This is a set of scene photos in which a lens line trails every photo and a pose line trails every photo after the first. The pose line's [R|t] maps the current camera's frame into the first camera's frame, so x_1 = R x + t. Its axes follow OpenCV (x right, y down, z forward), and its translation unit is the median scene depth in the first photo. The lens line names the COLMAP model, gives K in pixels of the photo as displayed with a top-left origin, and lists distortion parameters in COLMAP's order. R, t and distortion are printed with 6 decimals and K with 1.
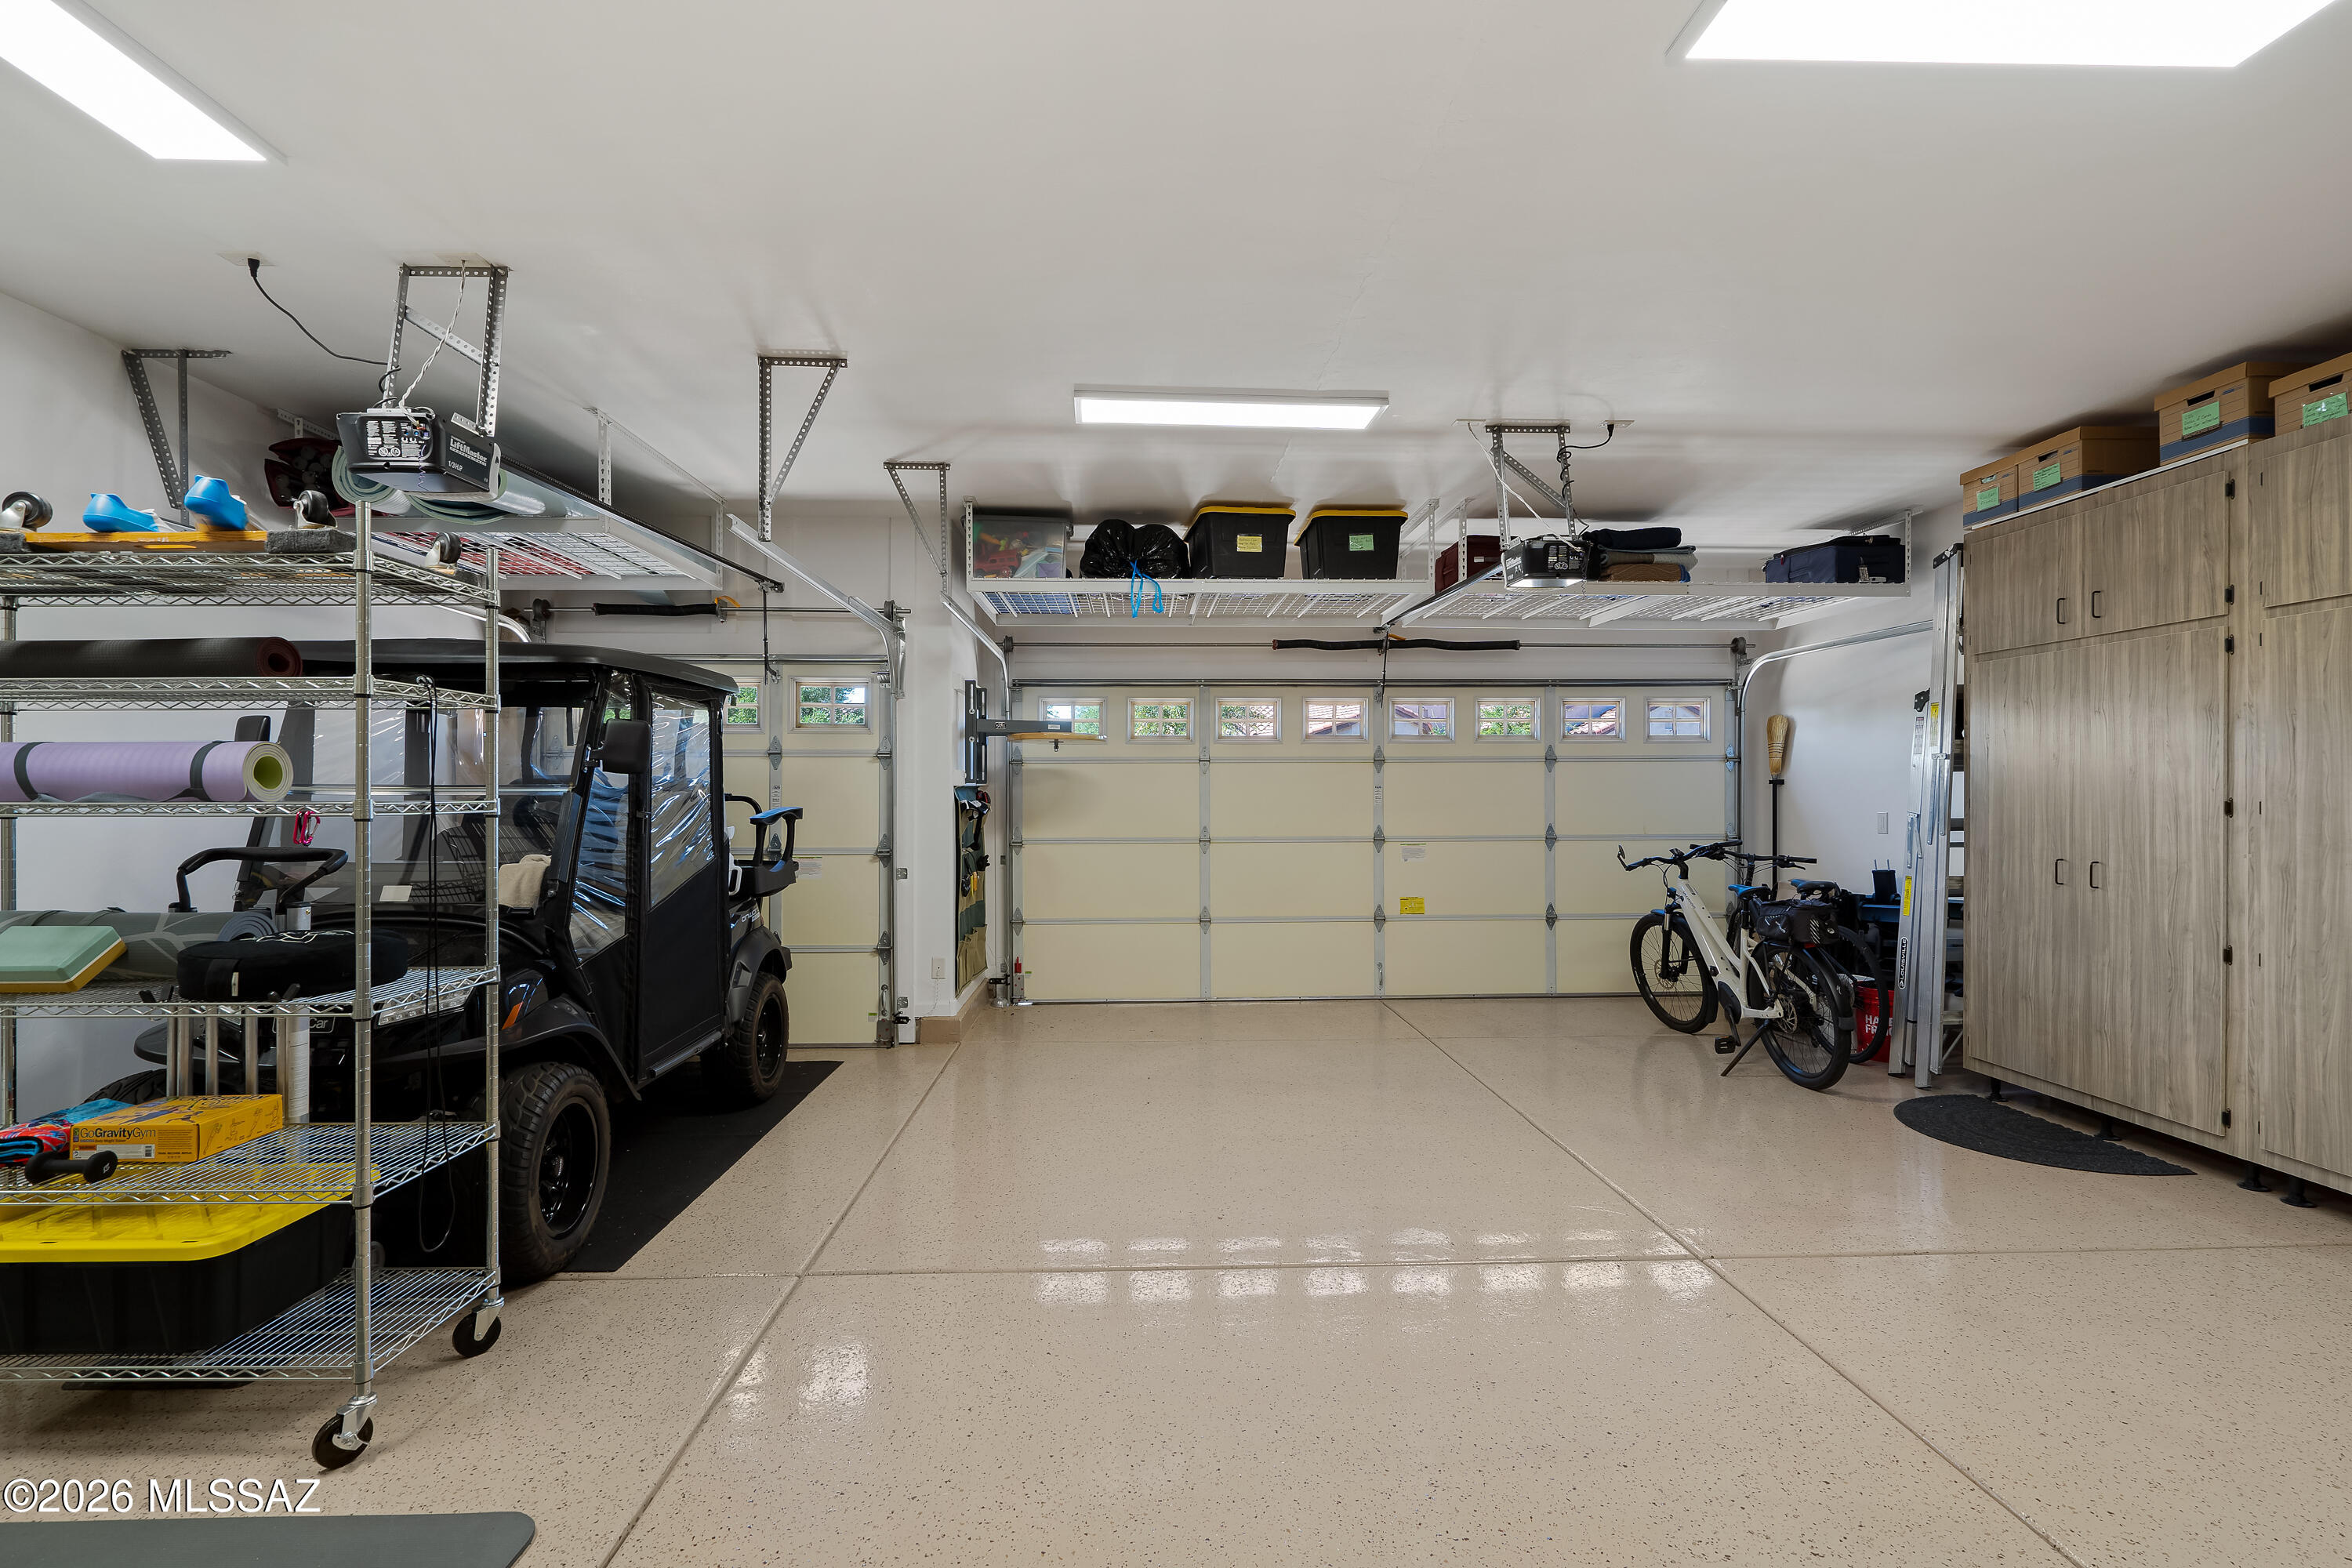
lens RADIAL K [[1092.8, 0, 1190.1], [0, 1092.8, 784.6], [0, 0, 1]] dist [-0.003379, 0.000348]
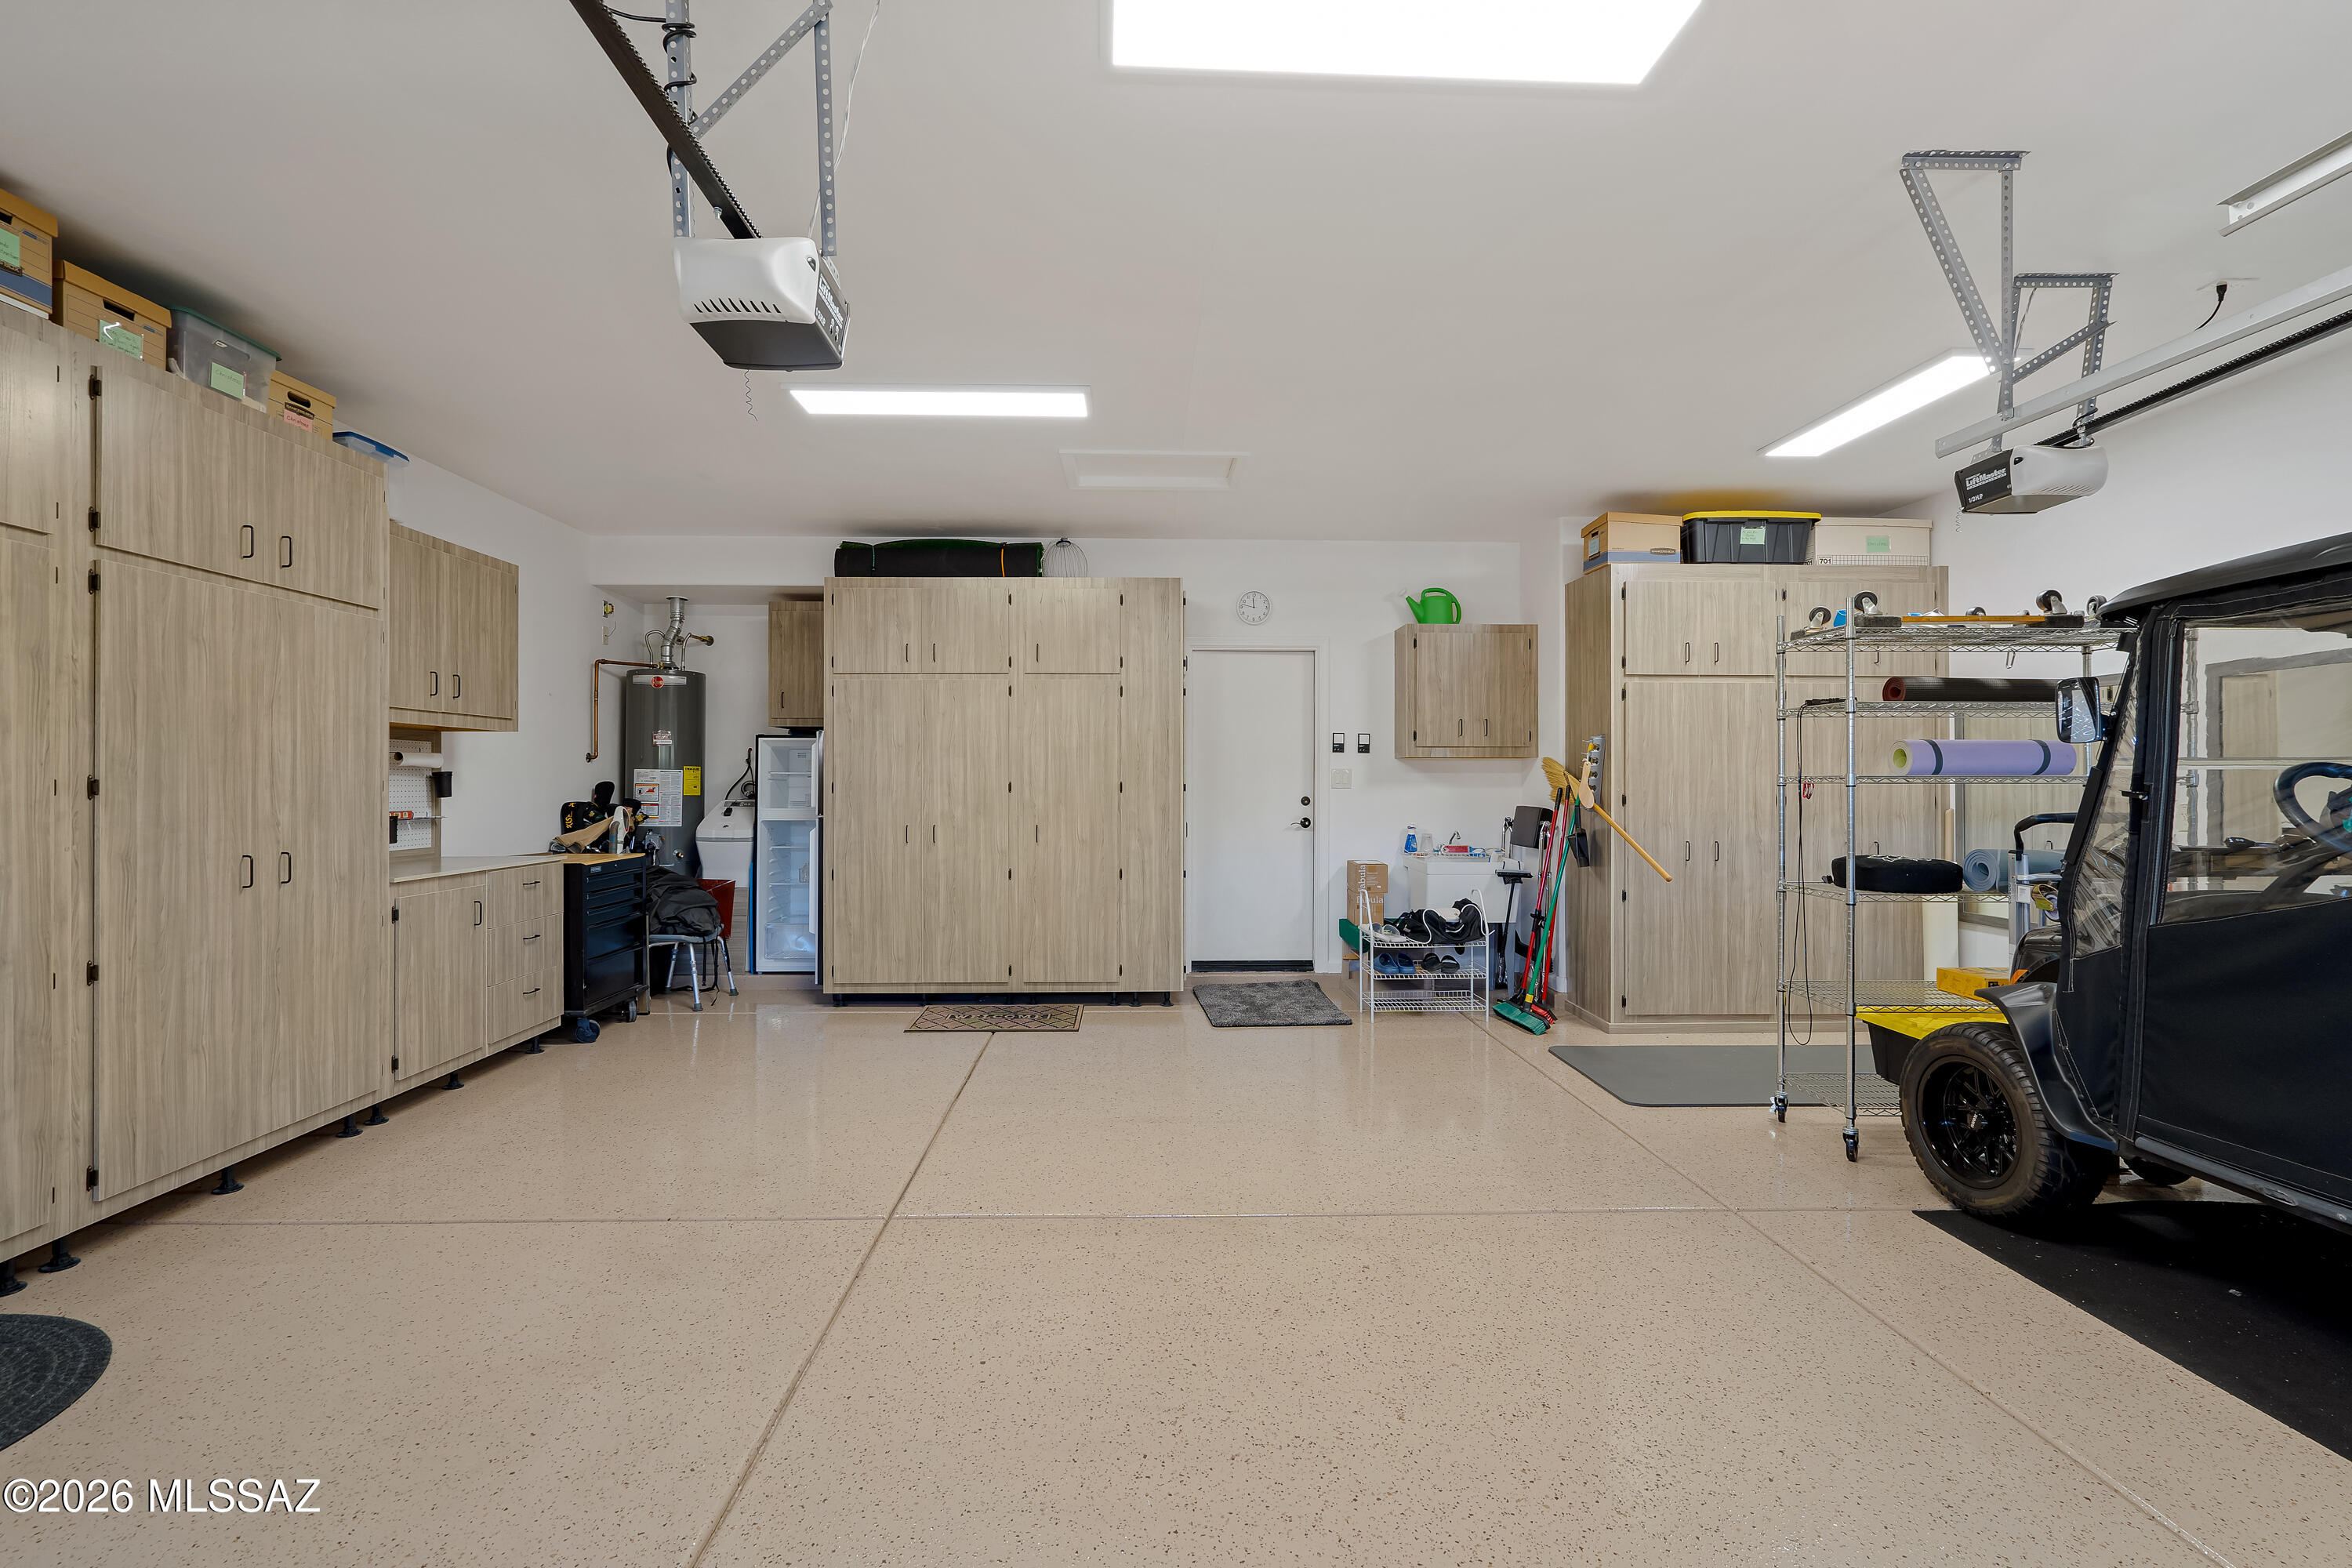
lens RADIAL K [[1092.8, 0, 1190.1], [0, 1092.8, 784.6], [0, 0, 1]] dist [-0.003379, 0.000348]
pose [[-0.999855, 0.001667, -0.016951, 0.181396], [0.002246, 0.999413, -0.034195, 0.052504], [0.016884, -0.034228, -0.999271, 1.909883]]
